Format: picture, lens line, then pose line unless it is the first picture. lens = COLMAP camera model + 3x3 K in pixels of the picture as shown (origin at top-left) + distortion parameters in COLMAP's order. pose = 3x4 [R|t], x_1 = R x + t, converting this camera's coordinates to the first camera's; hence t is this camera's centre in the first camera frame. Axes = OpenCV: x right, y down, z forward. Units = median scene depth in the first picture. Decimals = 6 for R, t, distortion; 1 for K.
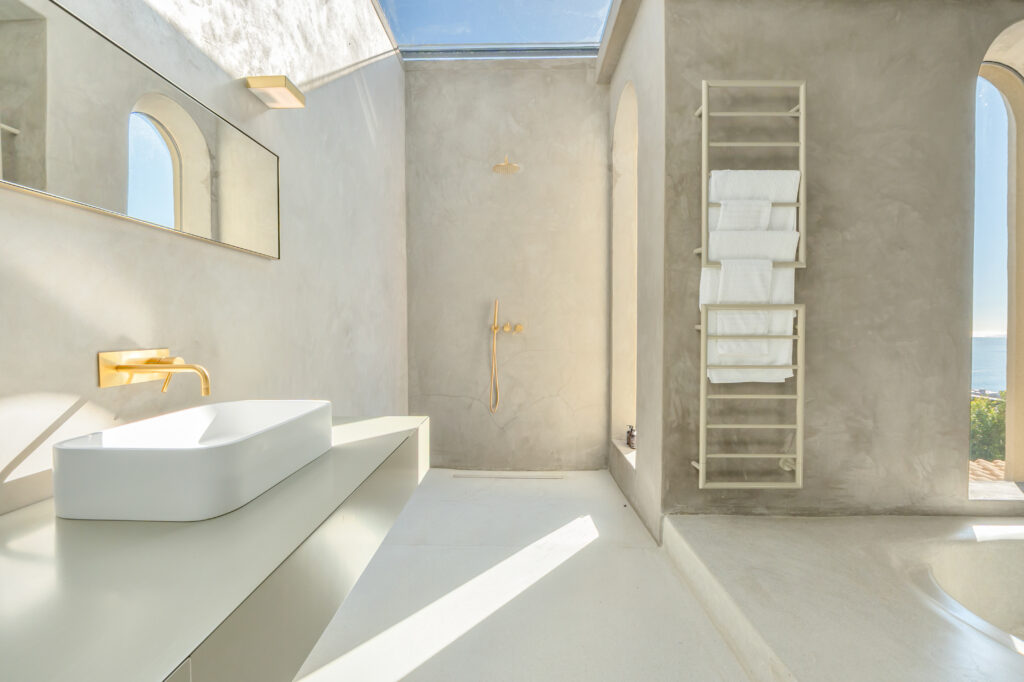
lens RADIAL K [[435.5, 0, 511.3], [0, 435.5, 332.4], [0, 0, 1]] dist [-0.001265, -0.000291]
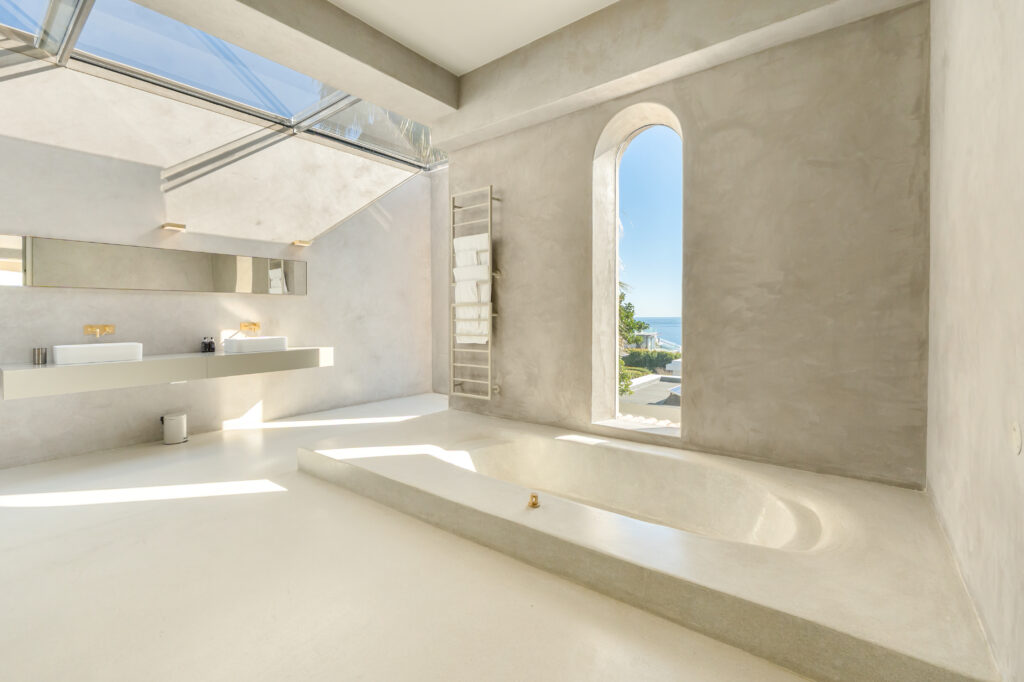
lens RADIAL K [[441.3, 0, 511.3], [0, 441.3, 316.8], [0, 0, 1]] dist [-0.011260, -0.000213]
pose [[0.802775, -0.004323, -0.596266, 1.795966], [-0.001617, 0.999954, -0.009426, 0.014471], [0.596280, 0.008531, 0.802731, -0.463788]]
